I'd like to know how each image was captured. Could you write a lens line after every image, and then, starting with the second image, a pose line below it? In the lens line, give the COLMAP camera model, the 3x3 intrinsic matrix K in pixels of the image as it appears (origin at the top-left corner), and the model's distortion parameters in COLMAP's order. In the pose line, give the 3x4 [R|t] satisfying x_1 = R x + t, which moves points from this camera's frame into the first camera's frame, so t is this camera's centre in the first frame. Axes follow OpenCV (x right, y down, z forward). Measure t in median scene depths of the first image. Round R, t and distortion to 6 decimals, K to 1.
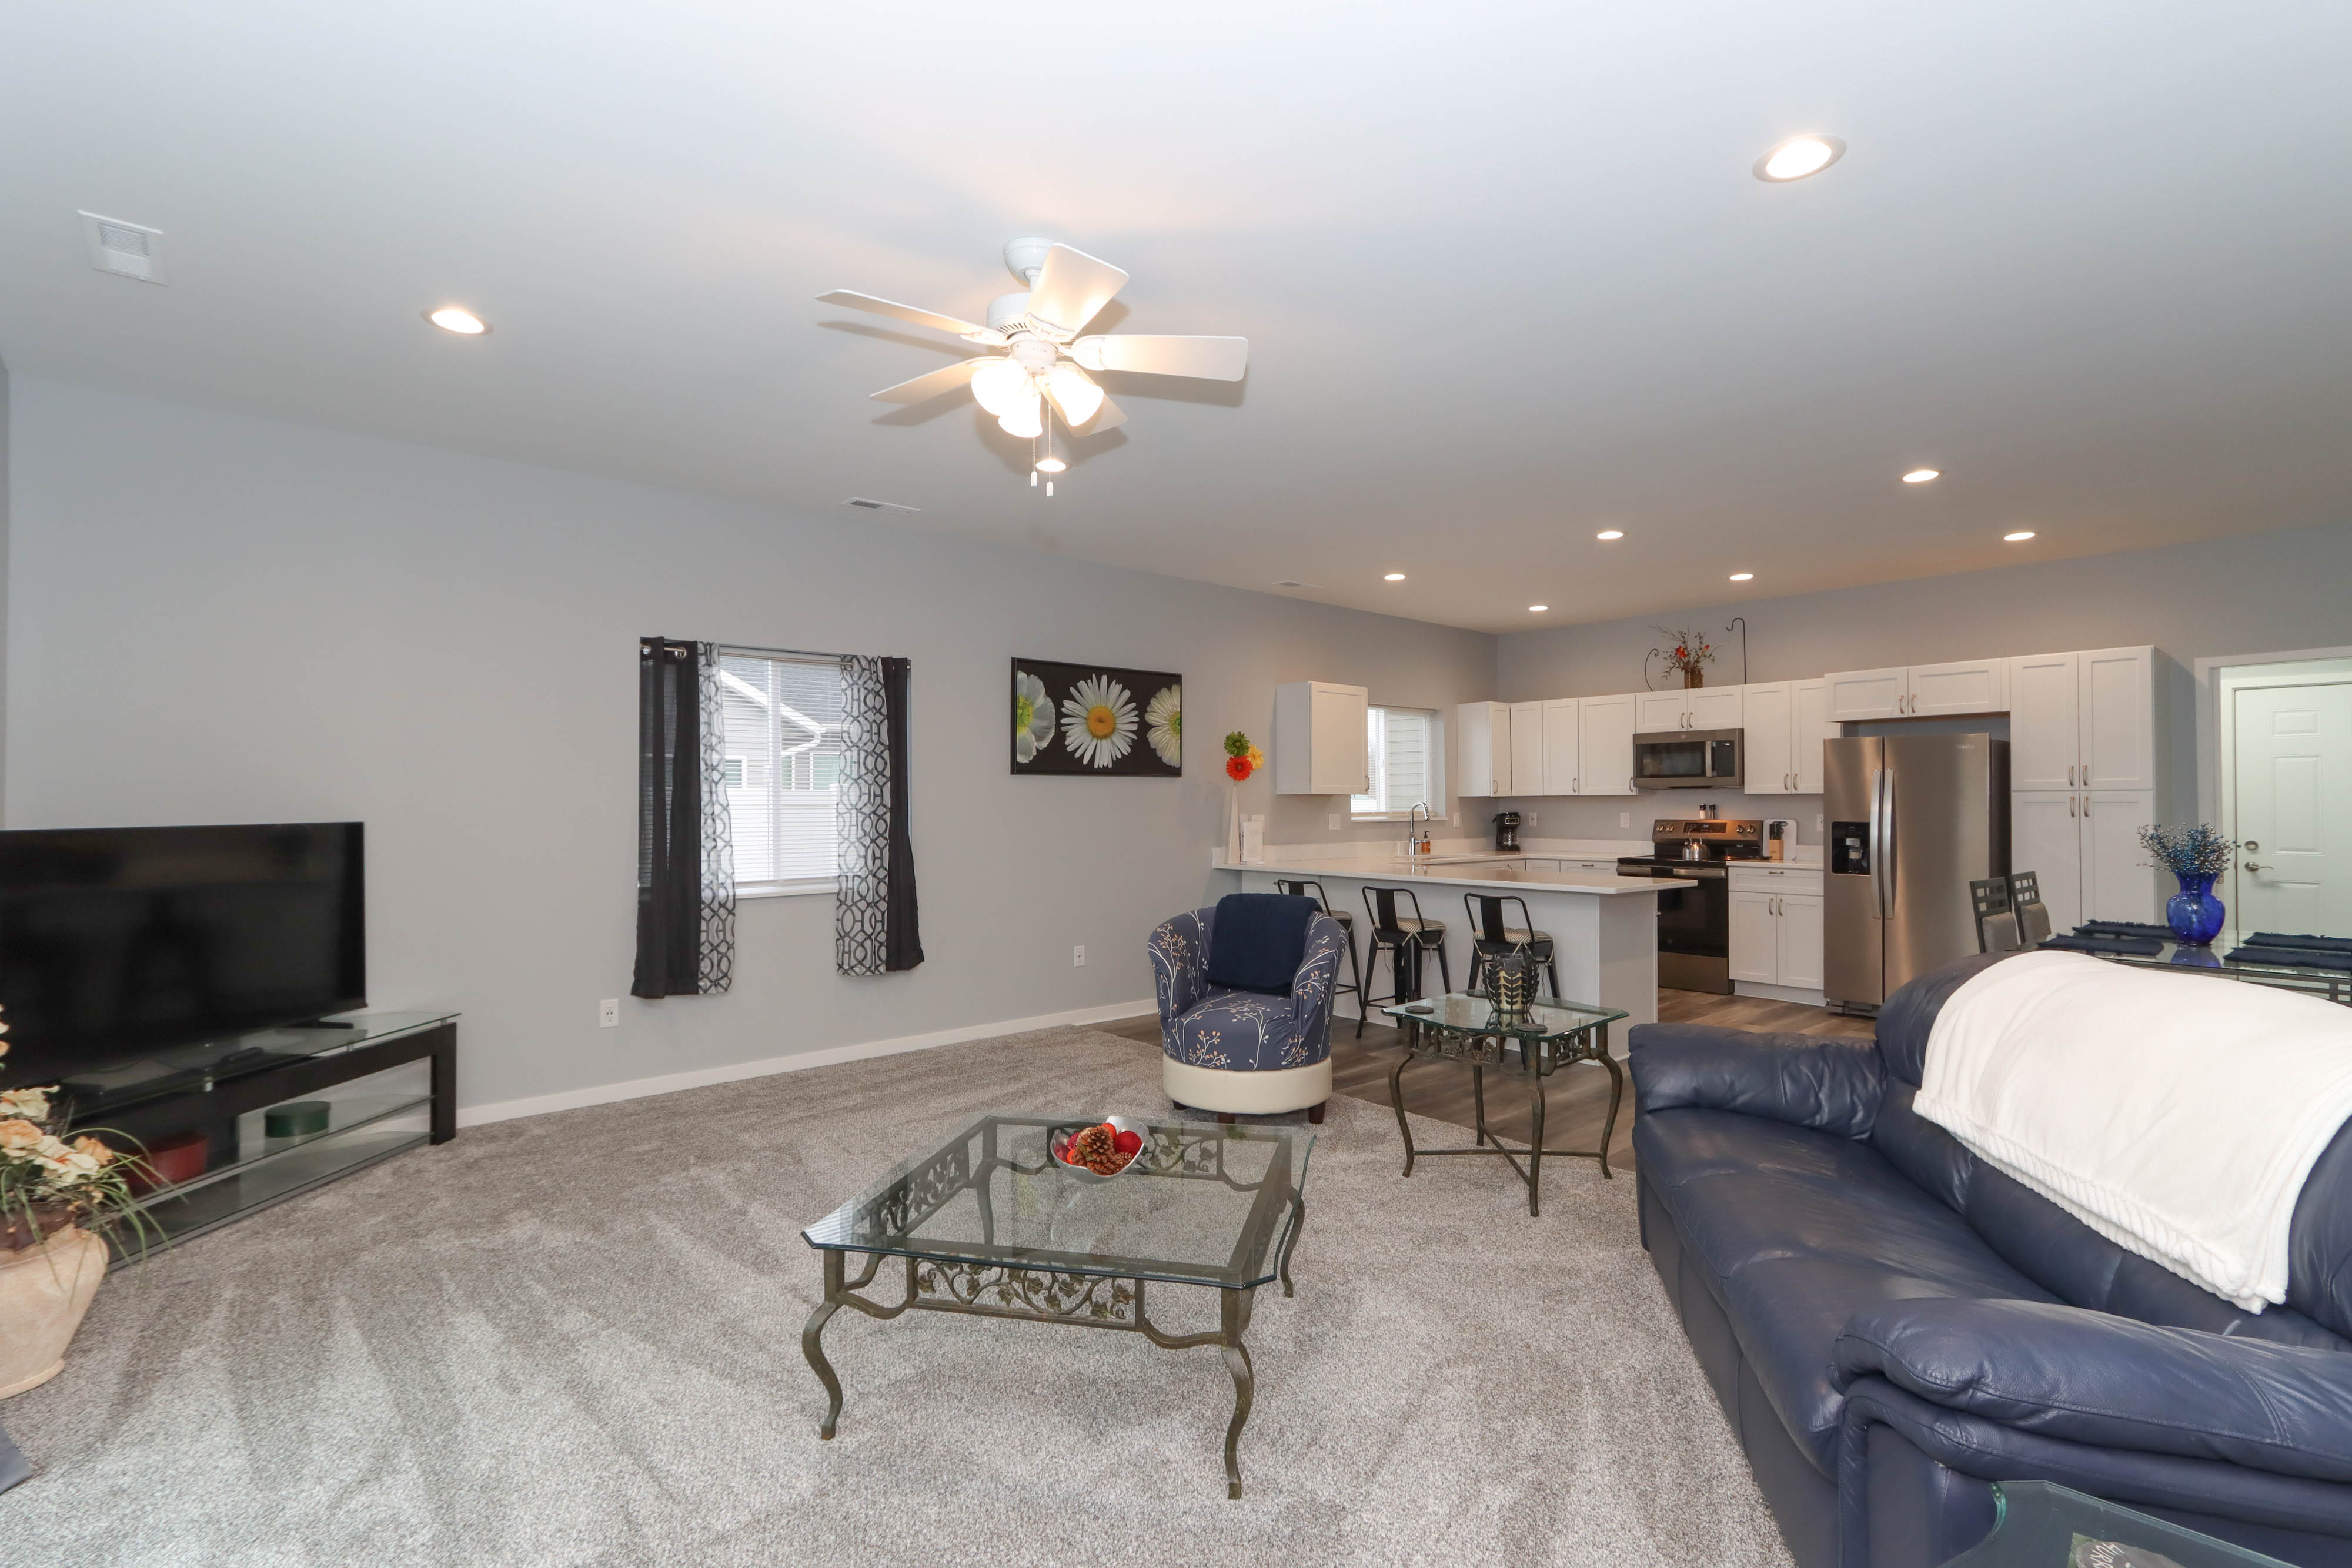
lens RADIAL K [[1107.5, 0, 1168.8], [0, 1107.5, 788.8], [0, 0, 1]] dist [0.006273, 0.002420]
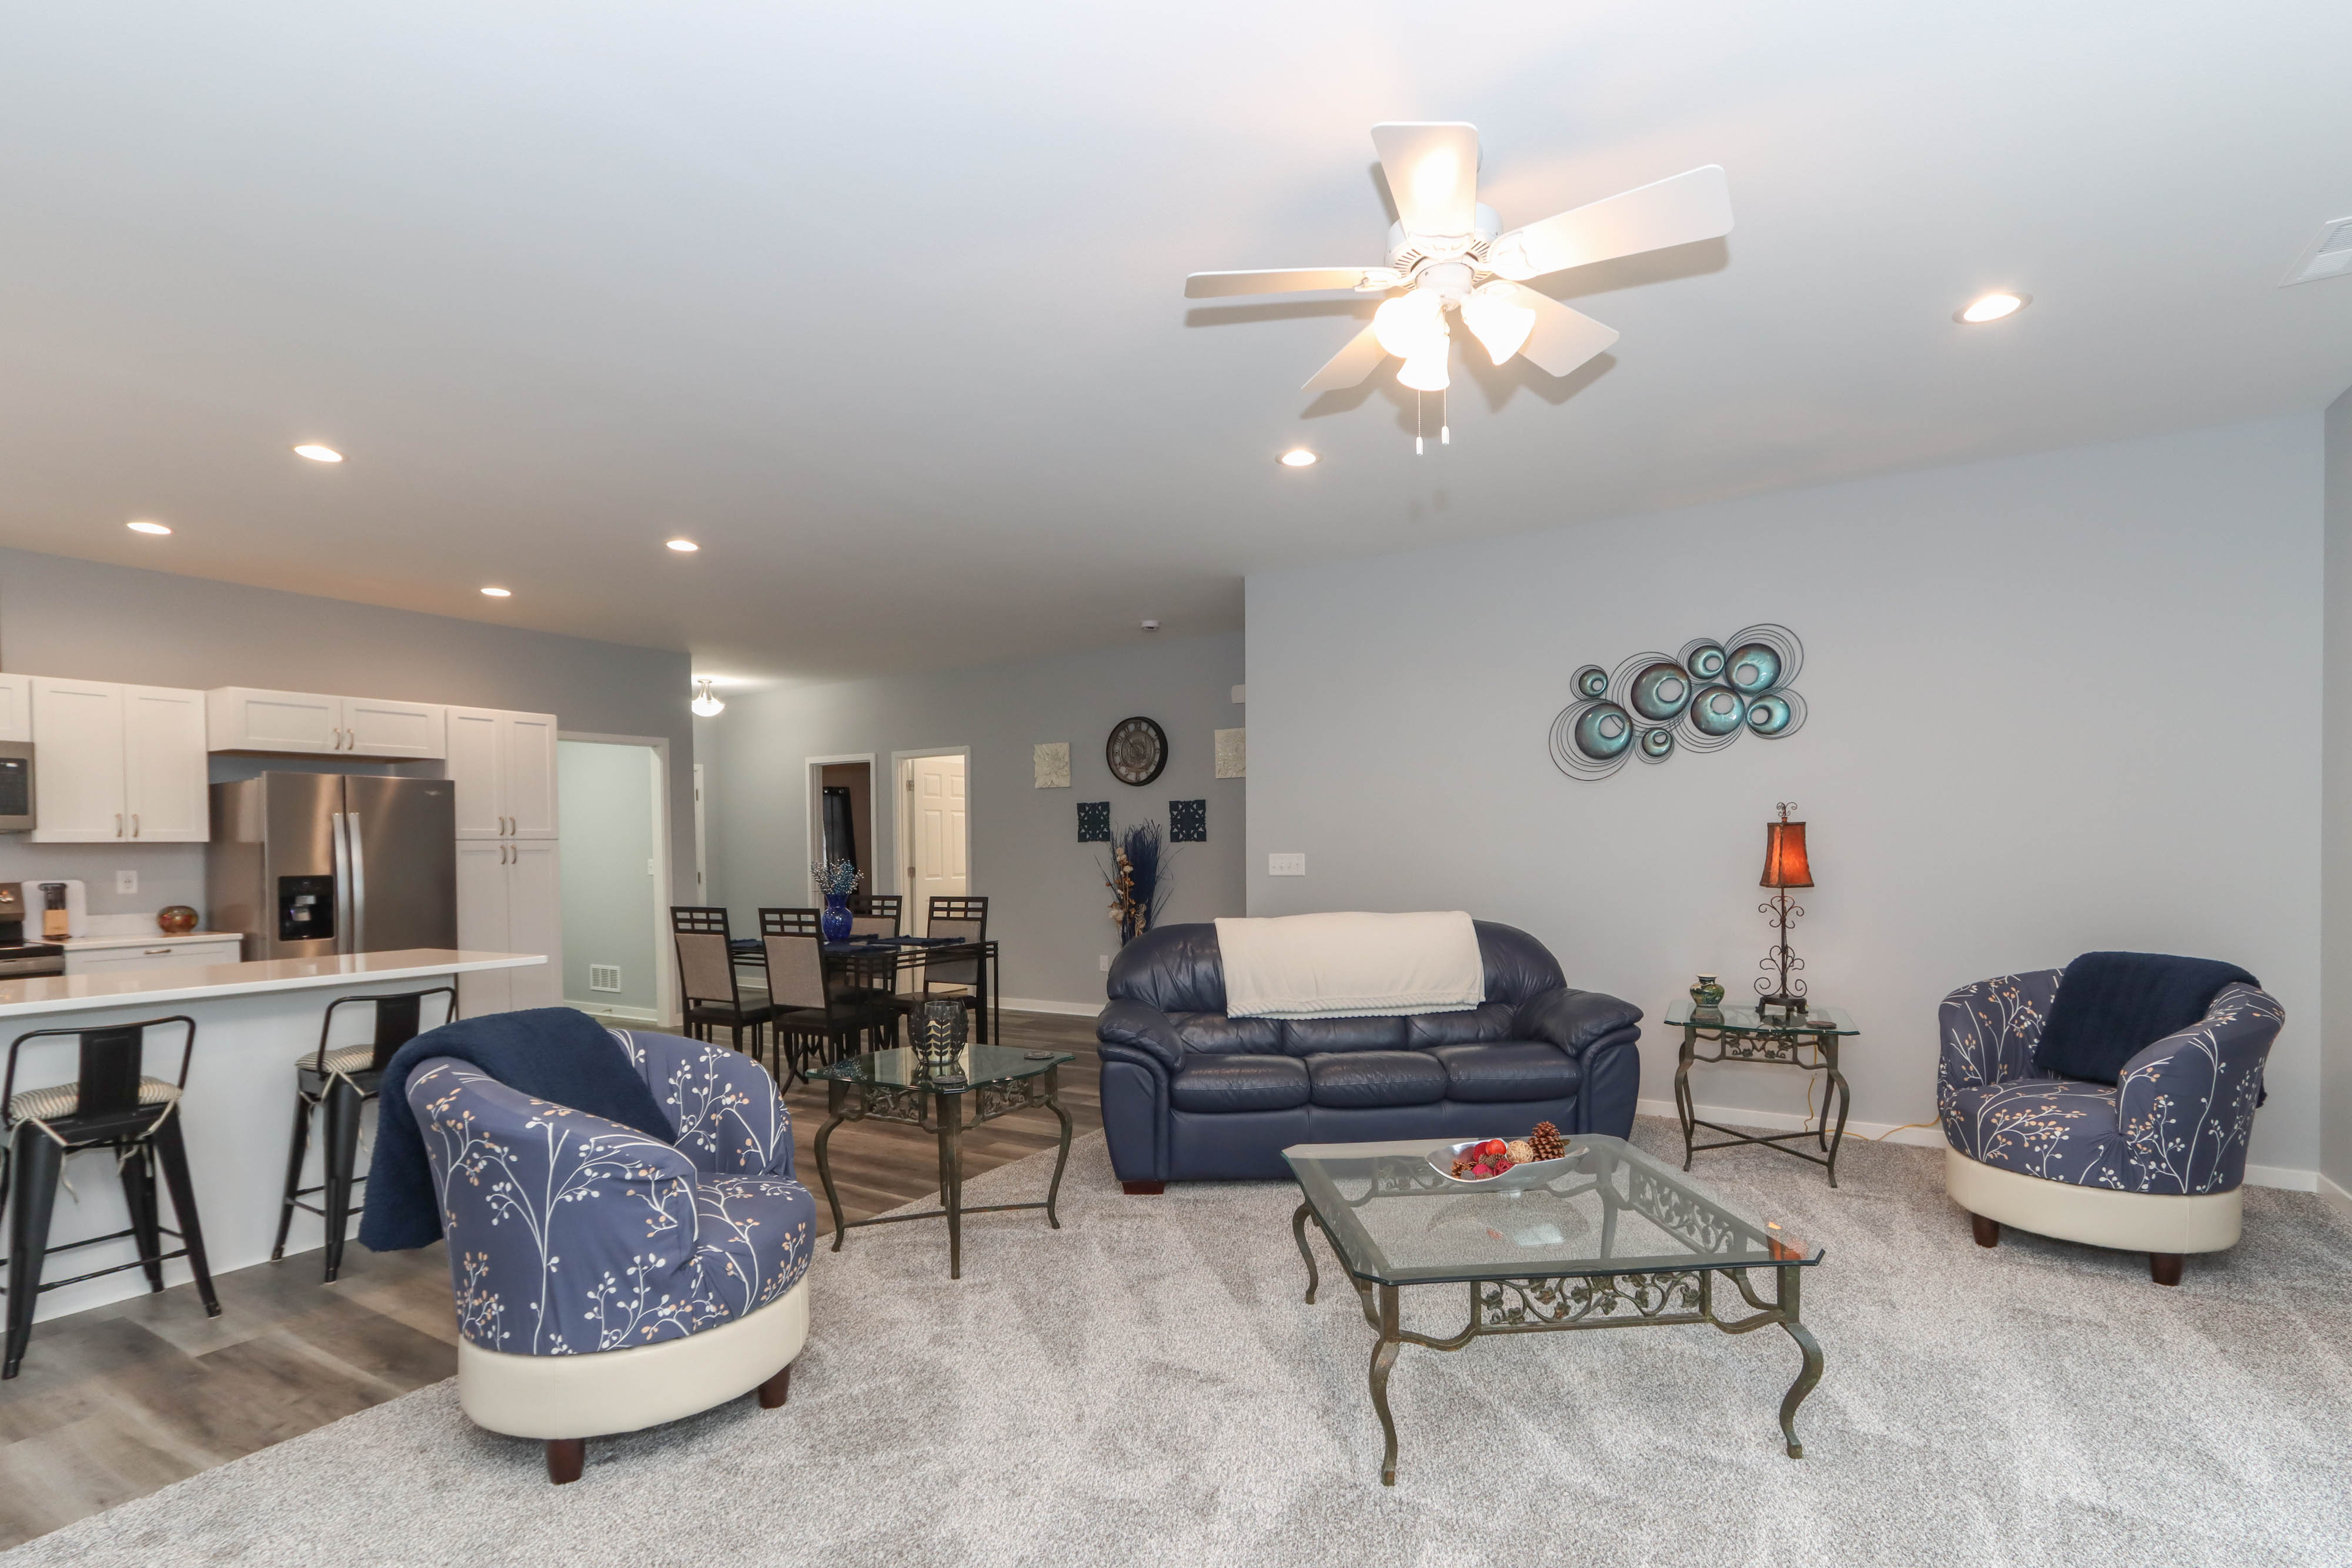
lens RADIAL K [[1107.5, 0, 1204.3], [0, 1107.5, 870.2], [0, 0, 1]] dist [0.006273, 0.002420]
pose [[-0.313050, -0.014790, 0.949622, -0.366961], [0.002165, 0.999865, 0.016287, 0.013540], [-0.949734, 0.007155, -0.312975, 0.609550]]
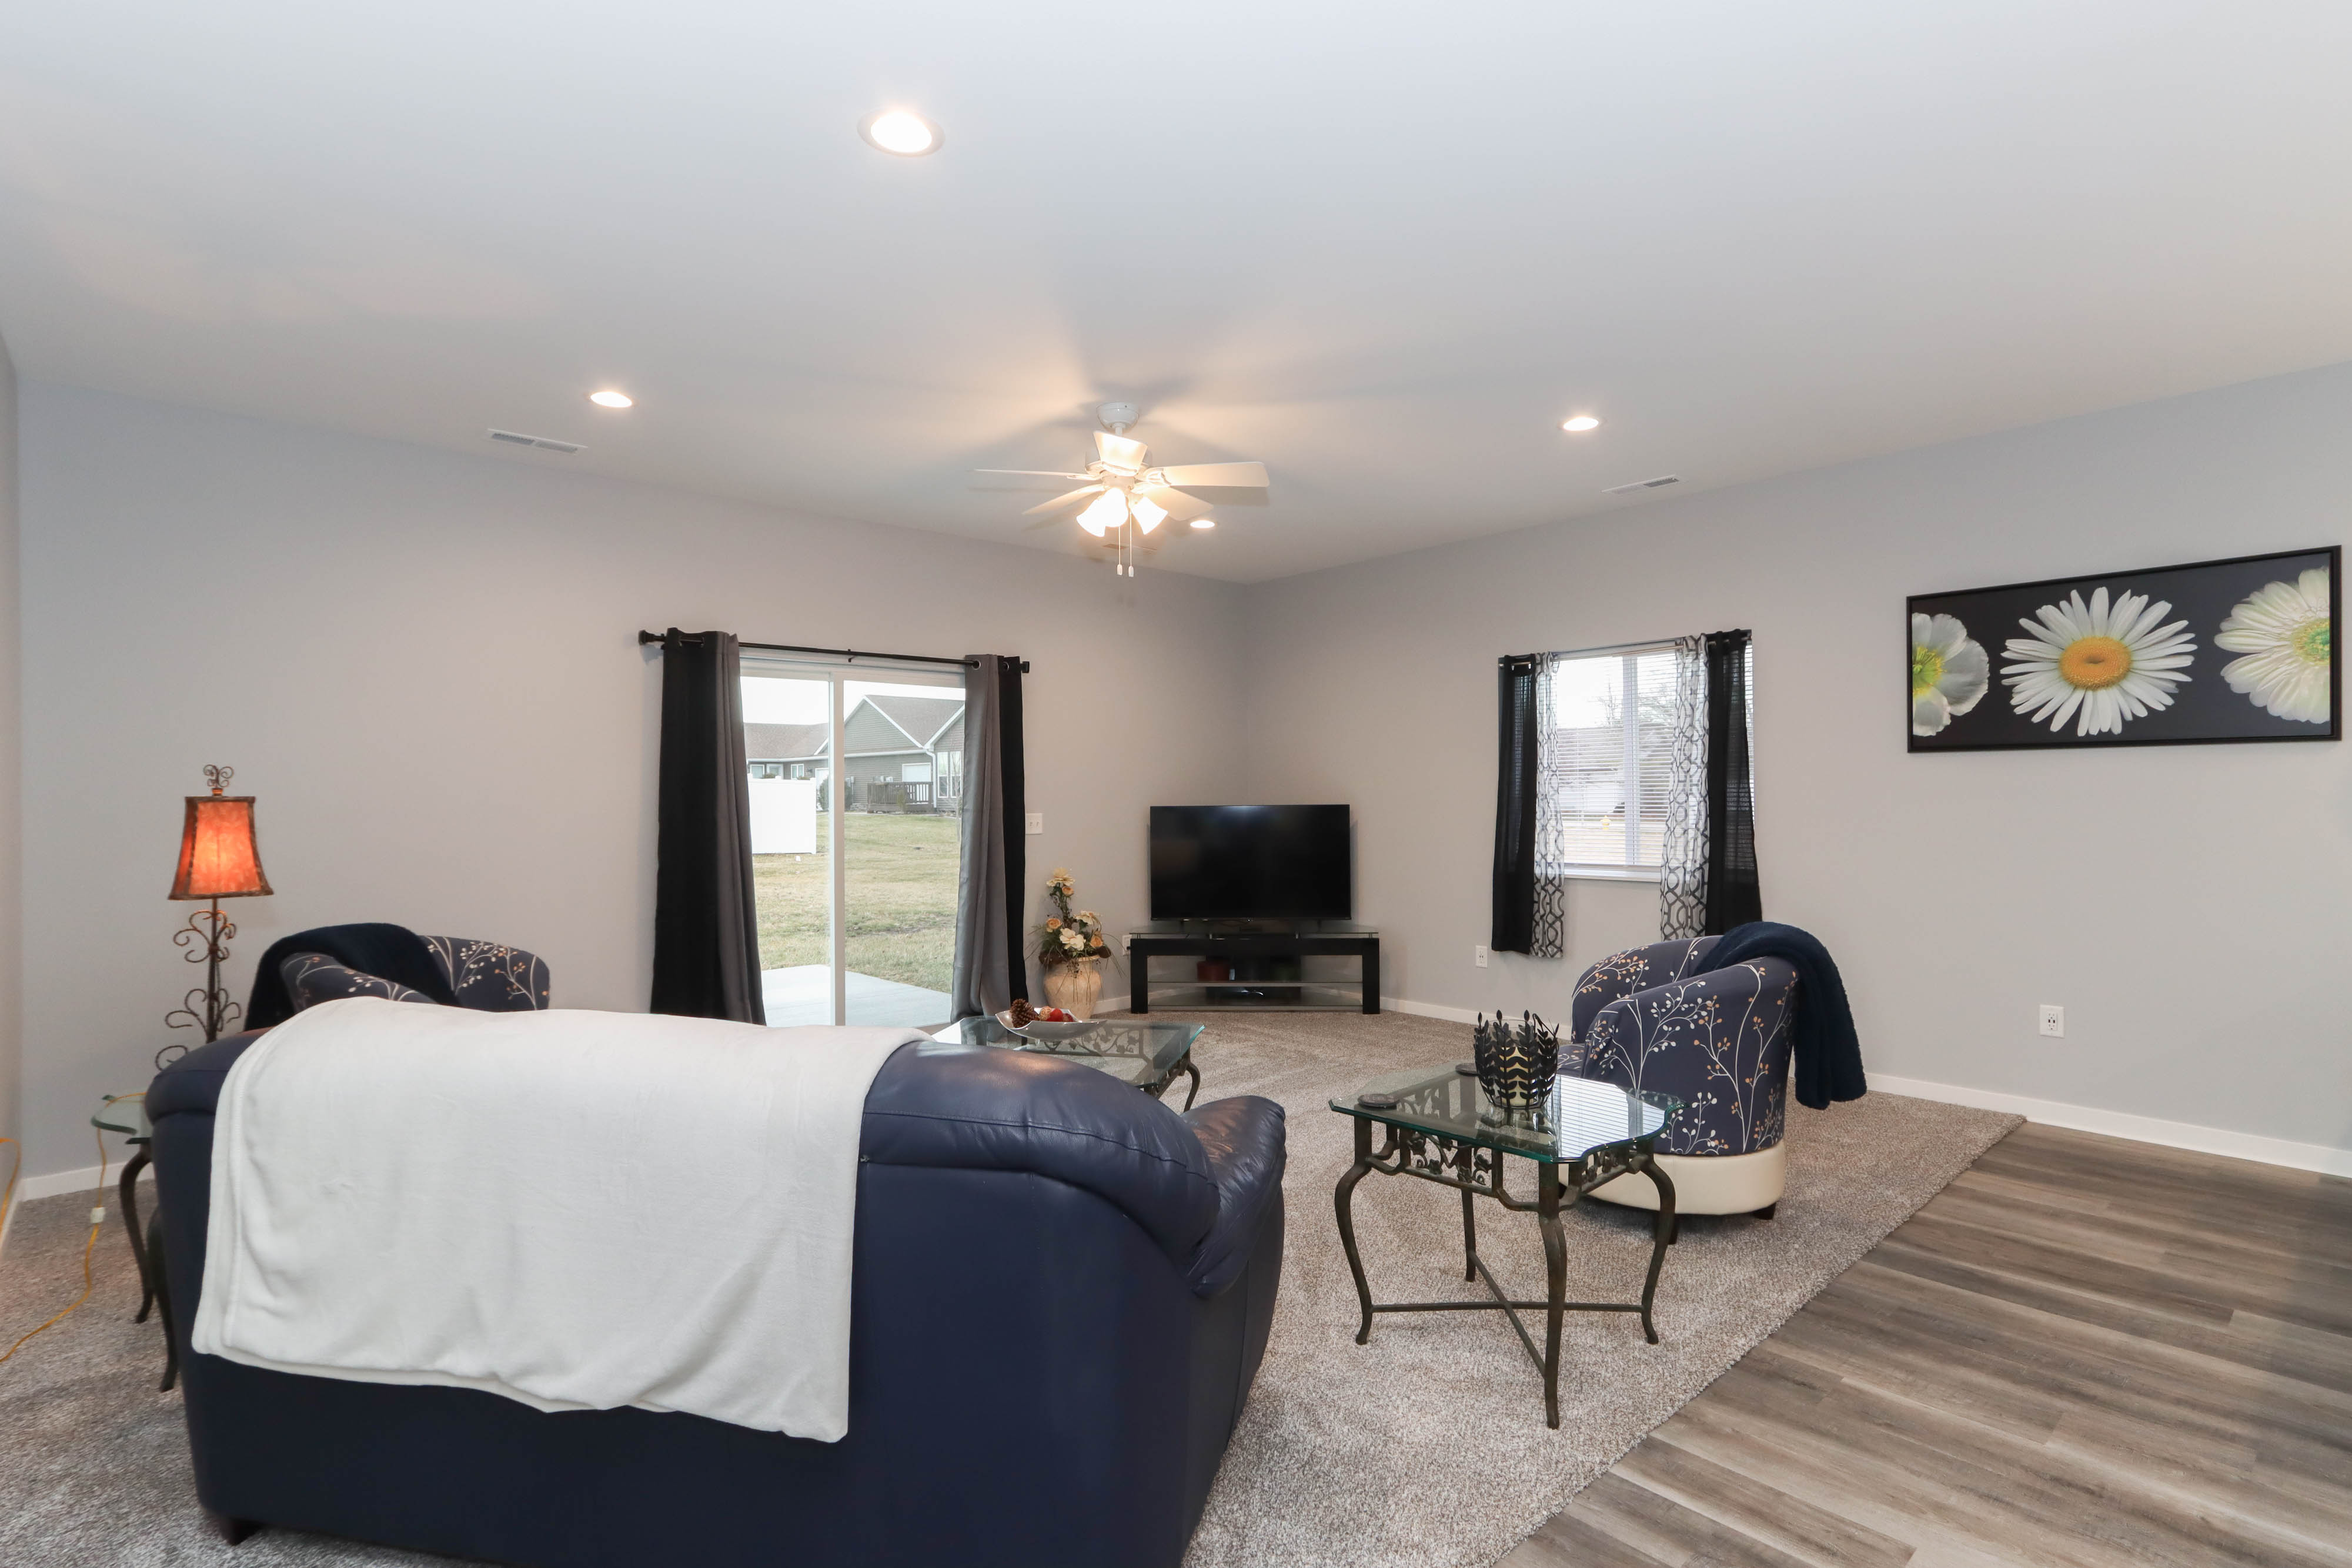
lens RADIAL K [[1107.5, 0, 1166.7], [0, 1107.5, 797.6], [0, 0, 1]] dist [0.006273, 0.002420]
pose [[0.016003, 0.005280, -0.999858, 0.547624], [0.020242, 0.999779, 0.005603, 0.002772], [0.999667, -0.020328, 0.015893, 0.437158]]
